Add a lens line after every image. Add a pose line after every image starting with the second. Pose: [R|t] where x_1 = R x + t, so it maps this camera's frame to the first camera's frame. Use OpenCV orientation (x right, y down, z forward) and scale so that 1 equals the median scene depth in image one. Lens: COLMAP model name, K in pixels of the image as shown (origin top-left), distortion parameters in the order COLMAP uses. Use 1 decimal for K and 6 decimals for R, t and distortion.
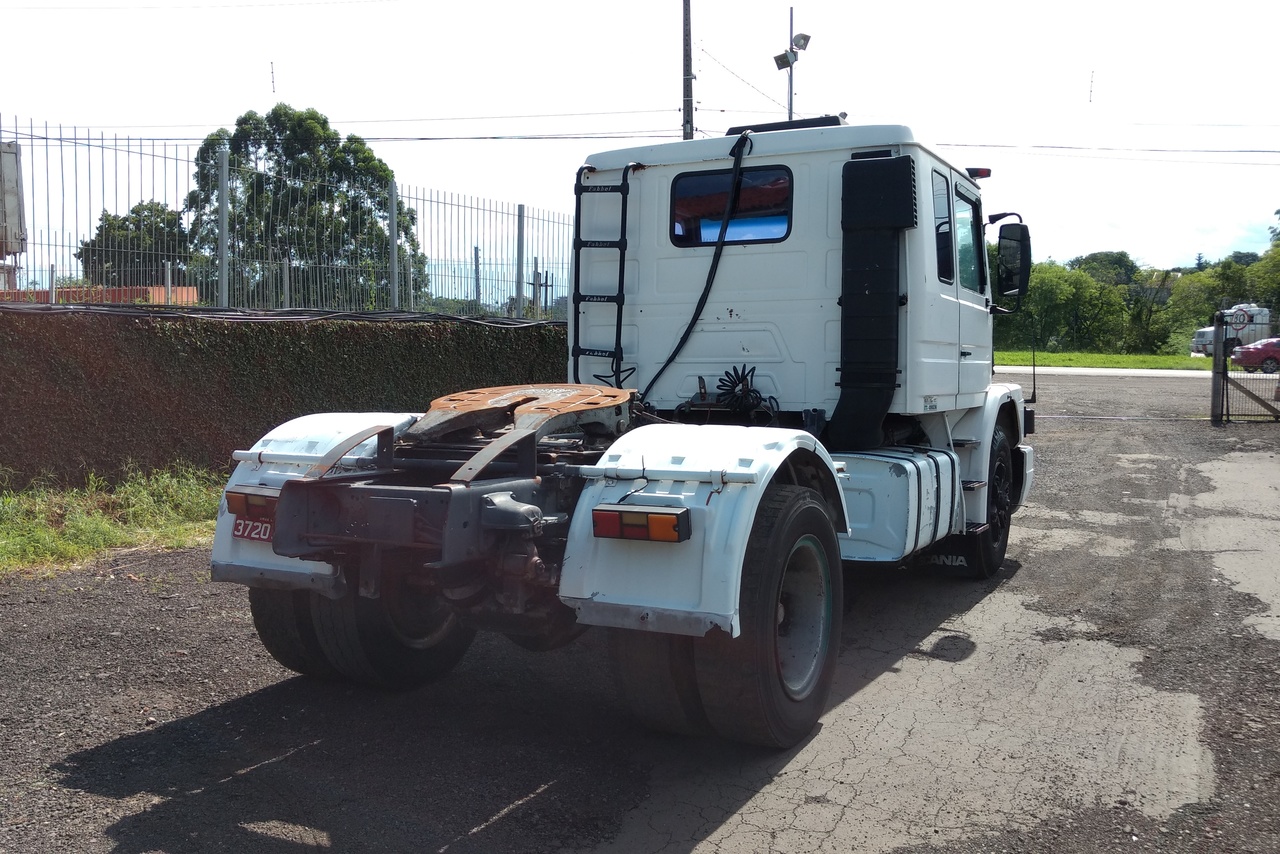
lens RADIAL K [[1190.3, 0, 636.9], [0, 1190.3, 396.7], [0, 0, 1]] dist [0.139807, -0.388741]
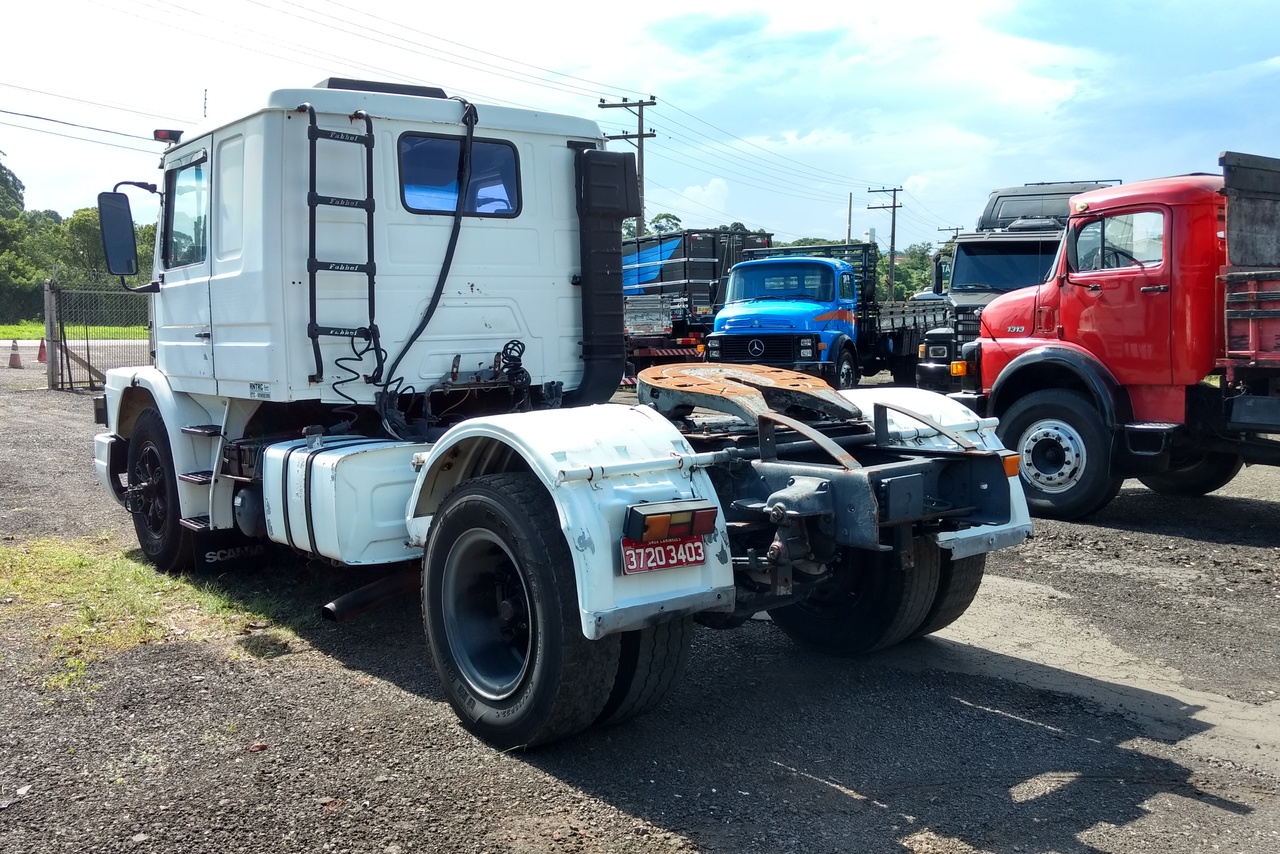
lens RADIAL K [[1190.3, 0, 636.9], [0, 1190.3, 396.7], [0, 0, 1]] dist [0.139807, -0.388741]
pose [[0.416696, -0.071058, 0.906265, -0.740945], [0.045261, 0.997325, 0.057387, -0.031541], [-0.907919, 0.017106, 0.418797, 0.473705]]
